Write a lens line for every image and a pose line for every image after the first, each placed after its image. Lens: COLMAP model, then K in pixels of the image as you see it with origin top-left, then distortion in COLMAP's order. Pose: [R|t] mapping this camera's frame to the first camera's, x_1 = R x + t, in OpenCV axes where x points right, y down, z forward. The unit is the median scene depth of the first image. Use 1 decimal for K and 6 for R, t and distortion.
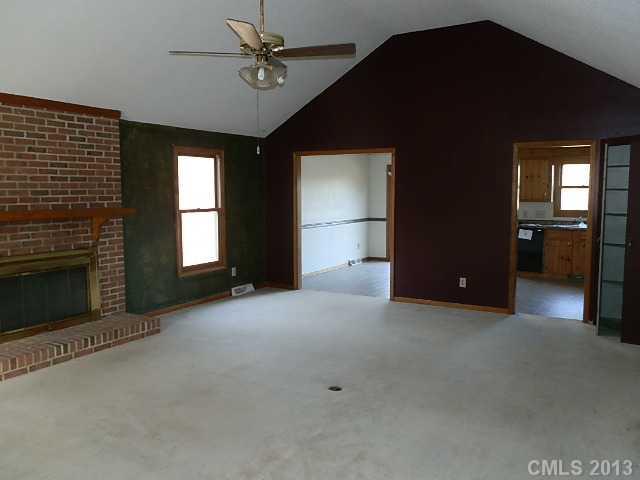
lens RADIAL K [[540.2, 0, 321.5], [0, 540.2, 238.3], [0, 0, 1]] dist [0.020701, 0.001708]
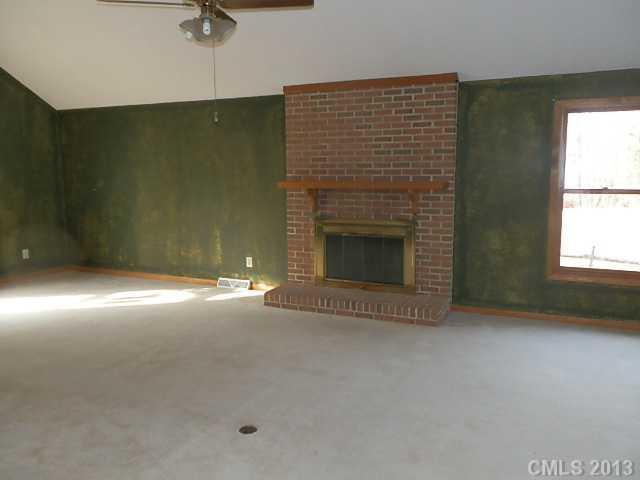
lens RADIAL K [[540.2, 0, 324.7], [0, 540.2, 239.7], [0, 0, 1]] dist [0.020701, 0.001708]
pose [[0.086691, 0.136721, -0.986809, 0.551110], [-0.084329, 0.987990, 0.129476, -0.065014], [0.992660, 0.071992, 0.097179, 0.764066]]
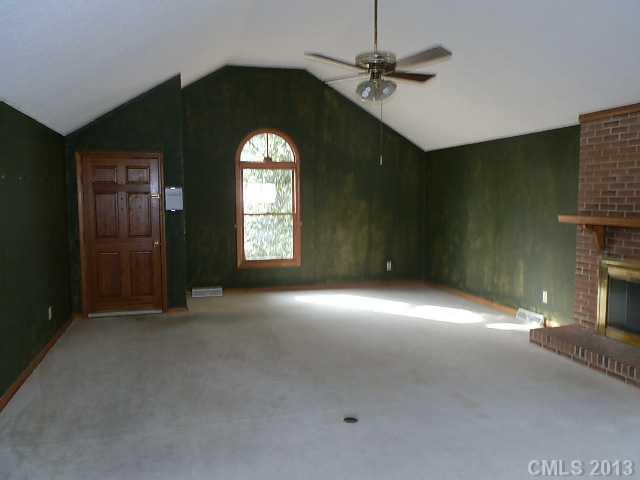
lens RADIAL K [[540.2, 0, 322.4], [0, 540.2, 241.5], [0, 0, 1]] dist [0.020701, 0.001708]
pose [[-0.705621, 0.069957, -0.705128, 0.510906], [-0.054961, 0.986713, 0.152893, -0.116285], [0.706455, 0.146639, -0.692400, 1.166328]]
